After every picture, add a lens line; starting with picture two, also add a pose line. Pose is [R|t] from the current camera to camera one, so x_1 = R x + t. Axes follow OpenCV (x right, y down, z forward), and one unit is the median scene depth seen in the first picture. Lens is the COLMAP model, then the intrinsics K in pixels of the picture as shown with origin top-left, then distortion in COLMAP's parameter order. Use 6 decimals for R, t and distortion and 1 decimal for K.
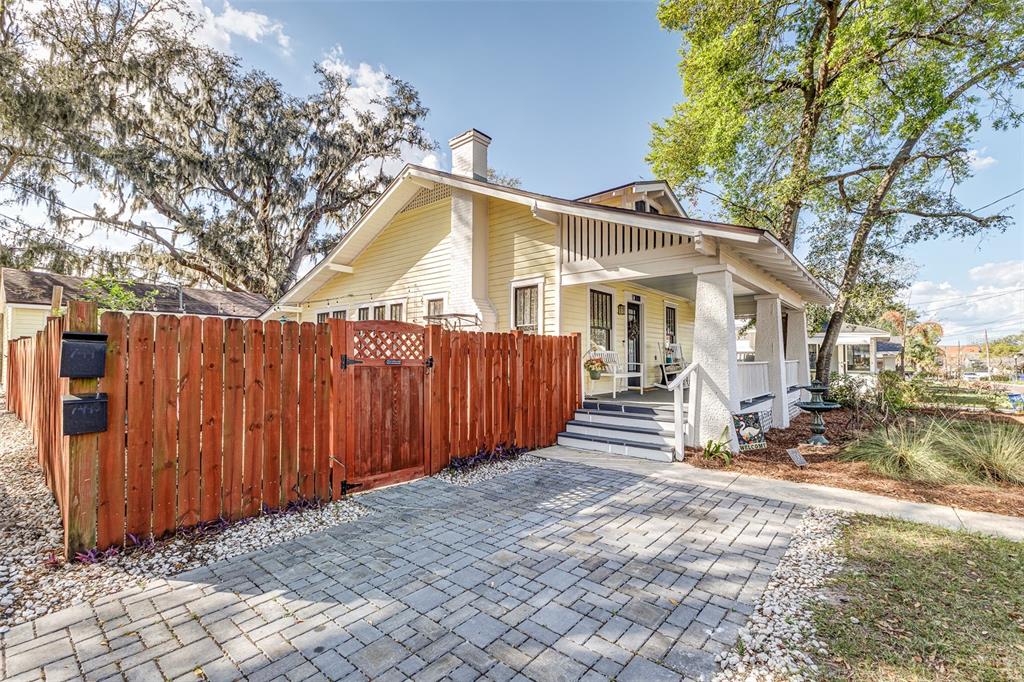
lens RADIAL K [[448.8, 0, 518.6], [0, 448.8, 324.0], [0, 0, 1]] dist [0.002510, 0.000306]
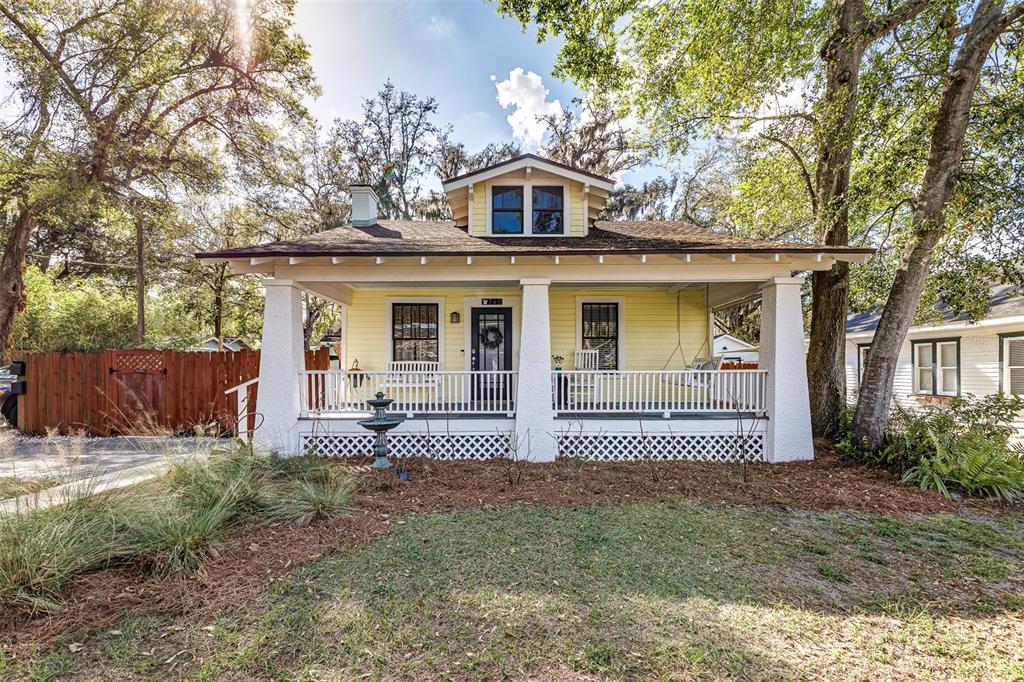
lens RADIAL K [[458.4, 0, 507.9], [0, 458.4, 346.3], [0, 0, 1]] dist [0.000433, -0.000115]
pose [[0.641941, -0.044118, -0.765484, 1.062828], [0.059620, 0.998193, -0.007532, 0.043392], [0.764432, -0.040803, 0.643411, 0.467726]]
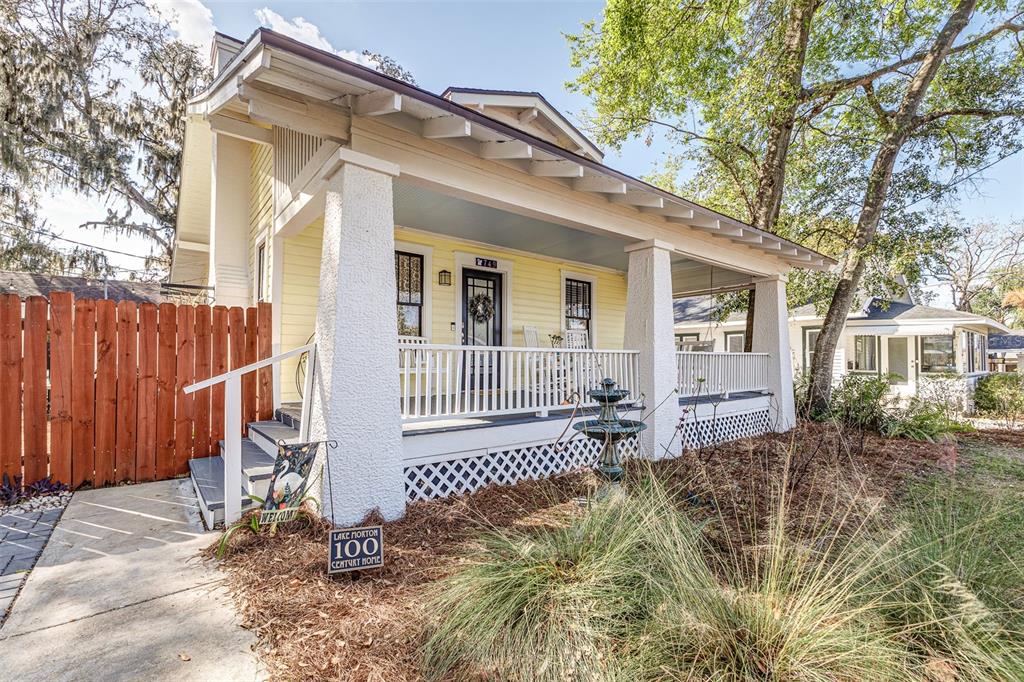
lens RADIAL K [[455.1, 0, 512.6], [0, 455.1, 332.3], [0, 0, 1]] dist [0.001004, -0.000092]
pose [[0.980669, -0.009023, -0.195466, 0.477776], [0.012185, 0.999814, 0.014980, 0.043508], [0.195294, -0.017072, 0.980596, 0.335453]]
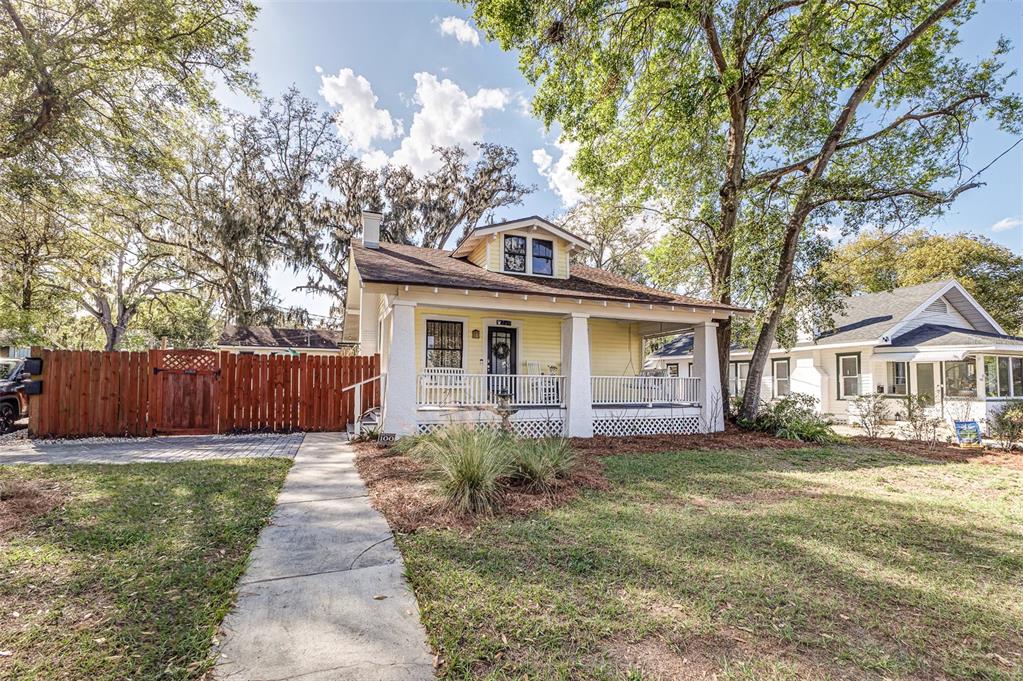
lens RADIAL K [[454.6, 0, 512.1], [0, 454.6, 331.8], [0, 0, 1]] dist [0.001004, -0.000092]
pose [[0.880596, -0.048108, -0.471420, 0.905093], [0.028940, 0.998436, -0.047831, 0.023984], [0.472984, 0.028477, 0.880611, -0.026613]]
